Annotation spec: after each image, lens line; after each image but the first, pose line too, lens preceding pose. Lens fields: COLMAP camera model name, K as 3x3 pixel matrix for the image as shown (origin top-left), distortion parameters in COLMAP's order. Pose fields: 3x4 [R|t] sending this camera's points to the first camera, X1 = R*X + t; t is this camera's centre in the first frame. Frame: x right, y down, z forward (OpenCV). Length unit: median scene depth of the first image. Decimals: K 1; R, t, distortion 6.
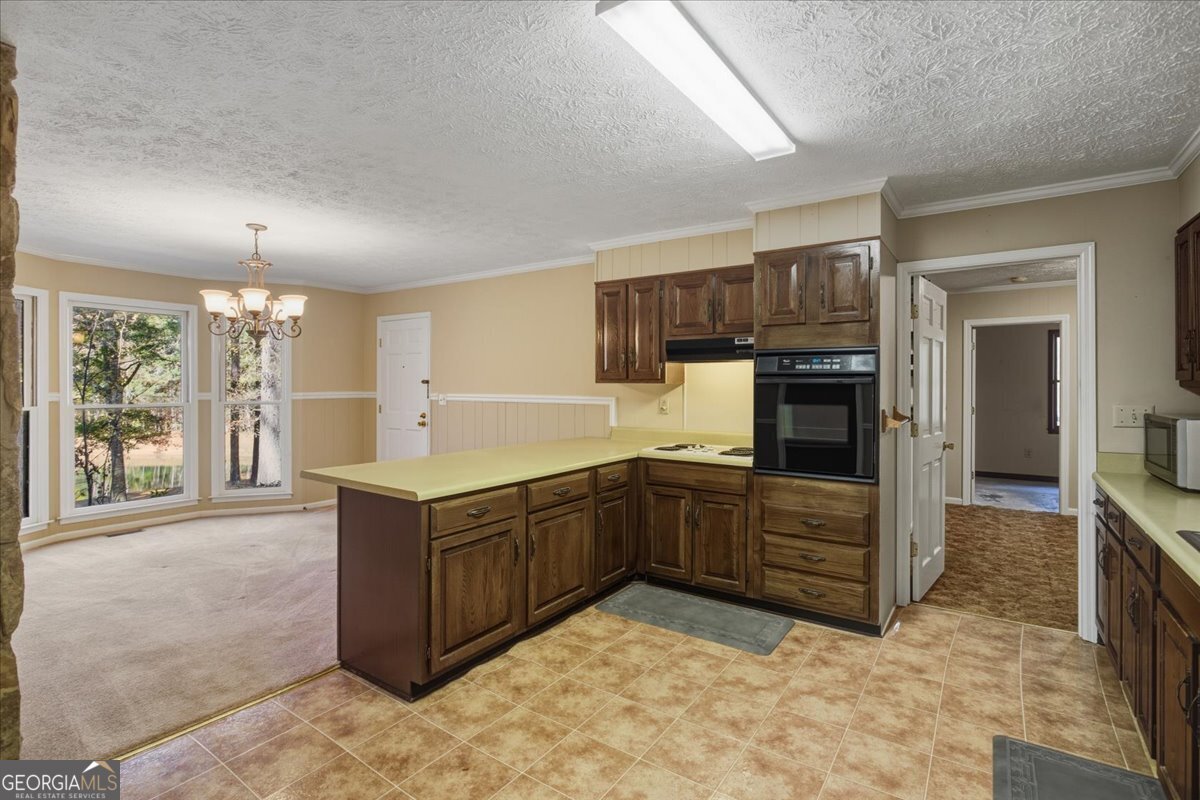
lens RADIAL K [[573.1, 0, 605.8], [0, 573.1, 386.8], [0, 0, 1]] dist [-0.004288, 0.001071]
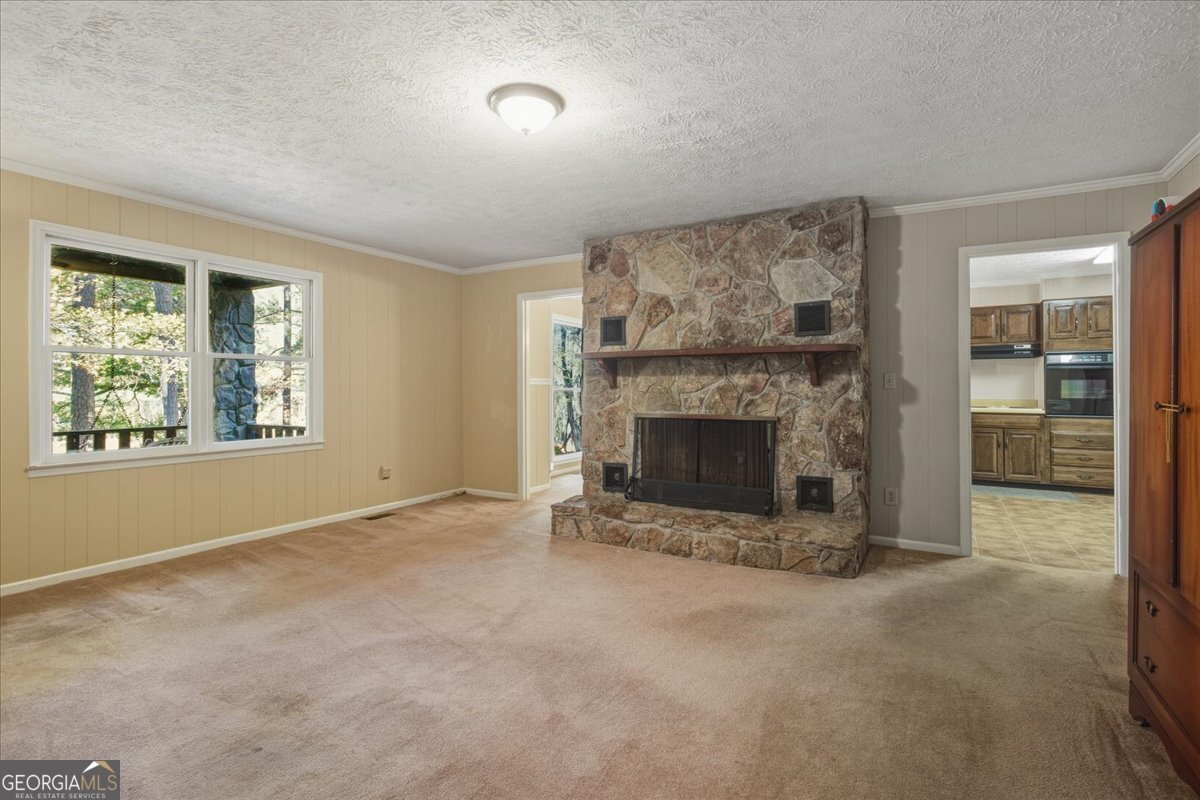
lens RADIAL K [[573.1, 0, 605.8], [0, 573.1, 386.8], [0, 0, 1]] dist [-0.004288, 0.001071]
pose [[0.997266, -0.003700, 0.073807, -1.402417], [0.004171, 0.999972, -0.006226, 0.061151], [-0.073782, 0.006517, 0.997253, -0.814991]]
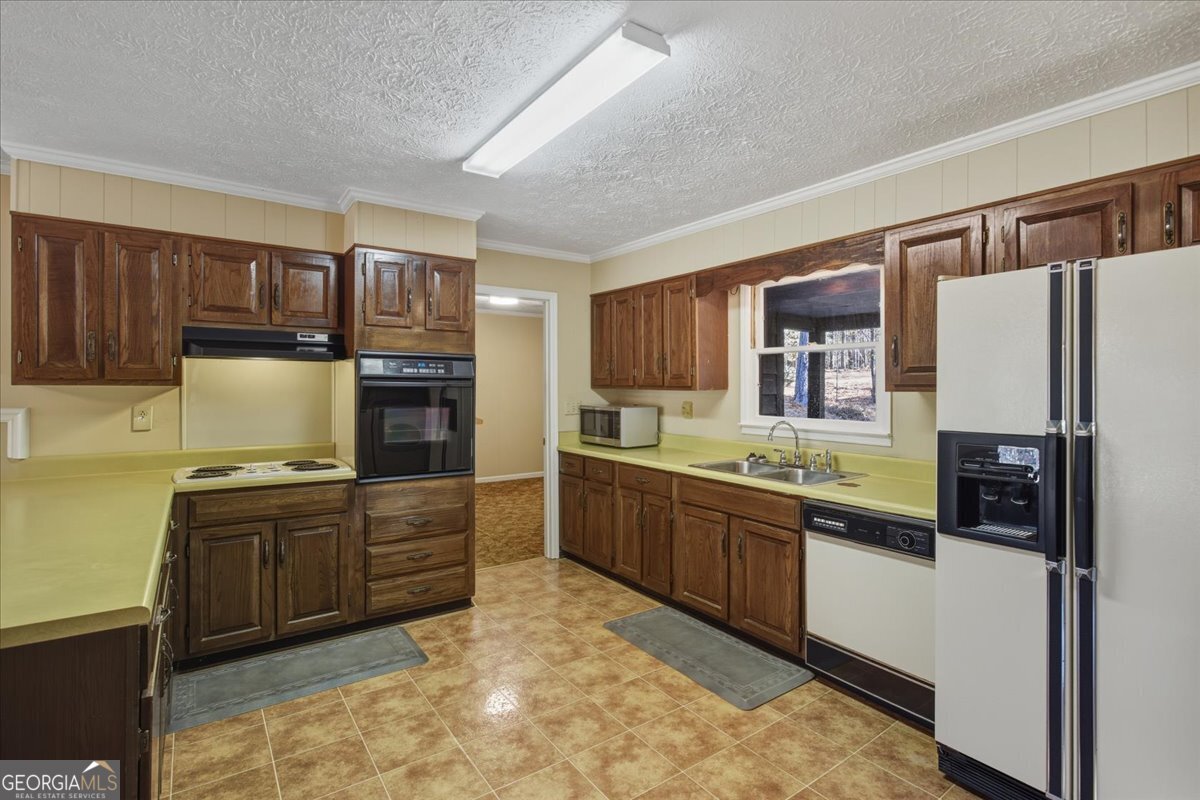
lens RADIAL K [[573.1, 0, 605.8], [0, 573.1, 386.8], [0, 0, 1]] dist [-0.004288, 0.001071]
pose [[0.342011, 0.001469, 0.939695, -0.493334], [0.000621, 0.999998, -0.001790, -0.003860], [-0.939696, 0.001195, 0.342009, 0.334382]]
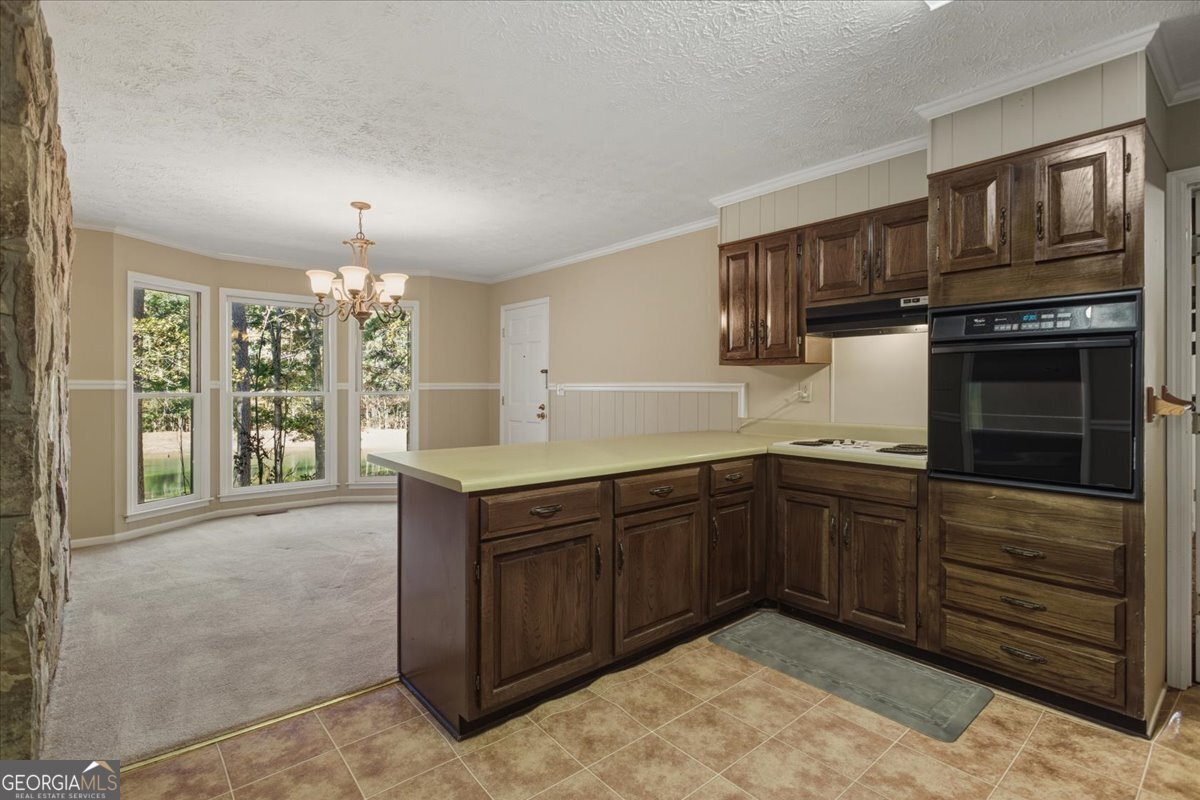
lens RADIAL K [[574.0, 0, 606.4], [0, 574.0, 388.3], [0, 0, 1]] dist [-0.000397, 0.000886]
pose [[0.966496, -0.000237, -0.256682, 0.054092], [-0.000595, 0.999995, -0.003164, 0.042108], [0.256681, 0.003211, 0.966491, 0.204540]]
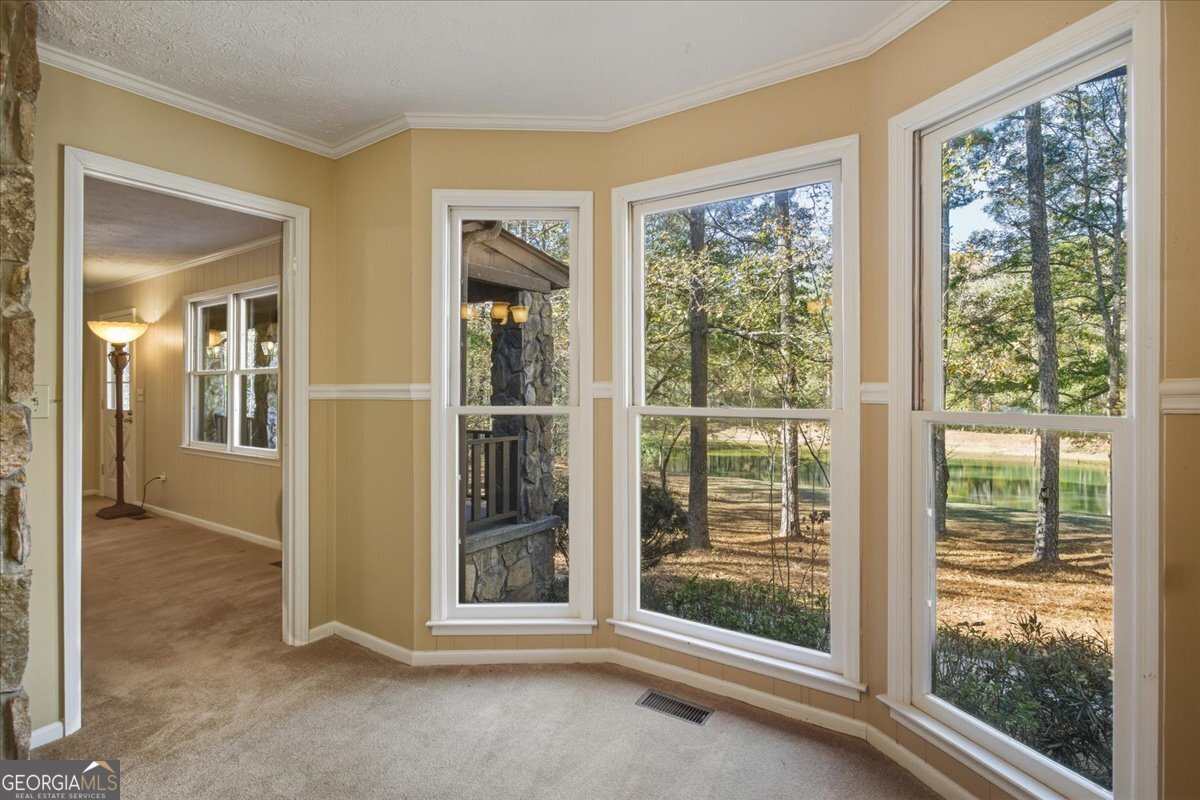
lens RADIAL K [[604.7, 0, 623.3], [0, 604.7, 389.5], [0, 0, 1]] dist [-0.002970, -0.001125]
pose [[-0.006048, -0.001944, -0.999980, -0.613393], [-0.003096, 0.999993, -0.001925, 0.027787], [0.999977, 0.003084, -0.006054, 1.550574]]
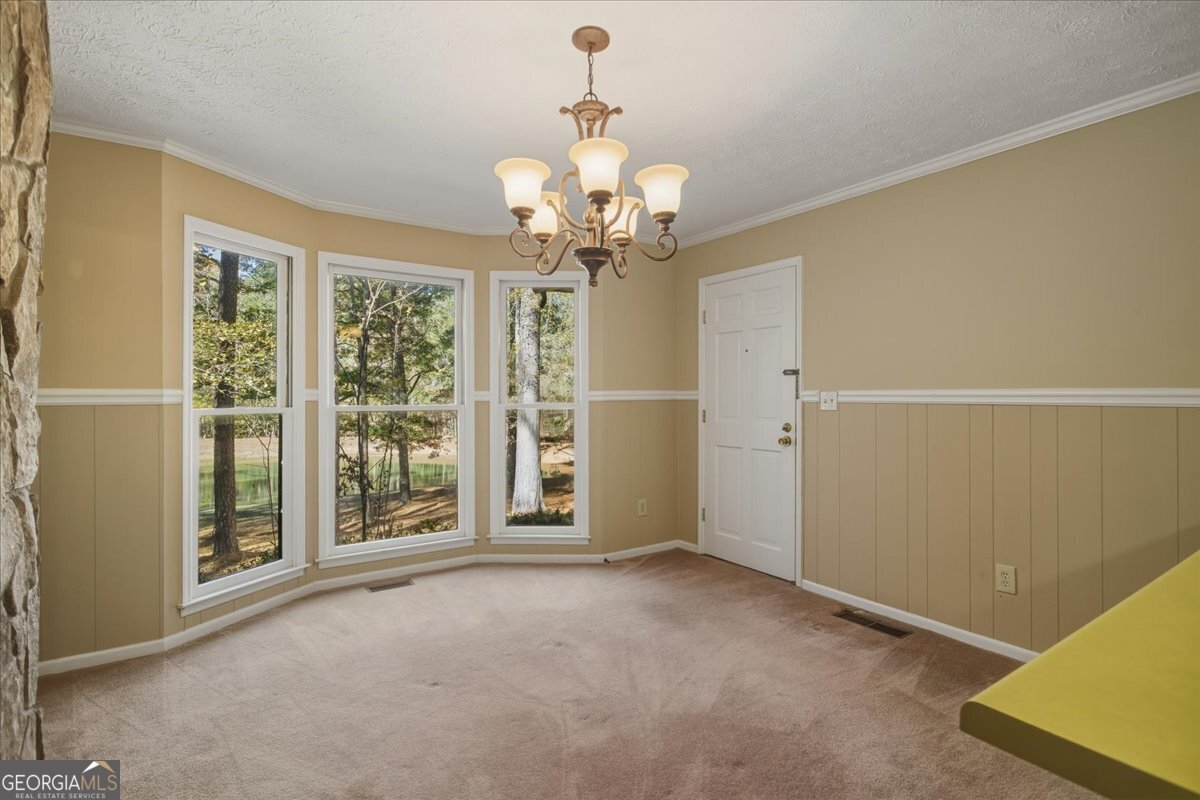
lens RADIAL K [[574.0, 0, 606.4], [0, 574.0, 388.3], [0, 0, 1]] dist [-0.000397, 0.000886]
pose [[0.931629, -0.007786, -0.363327, -0.522266], [0.002632, 0.999889, -0.014677, 0.032126], [0.363401, 0.012718, 0.931546, 0.682496]]
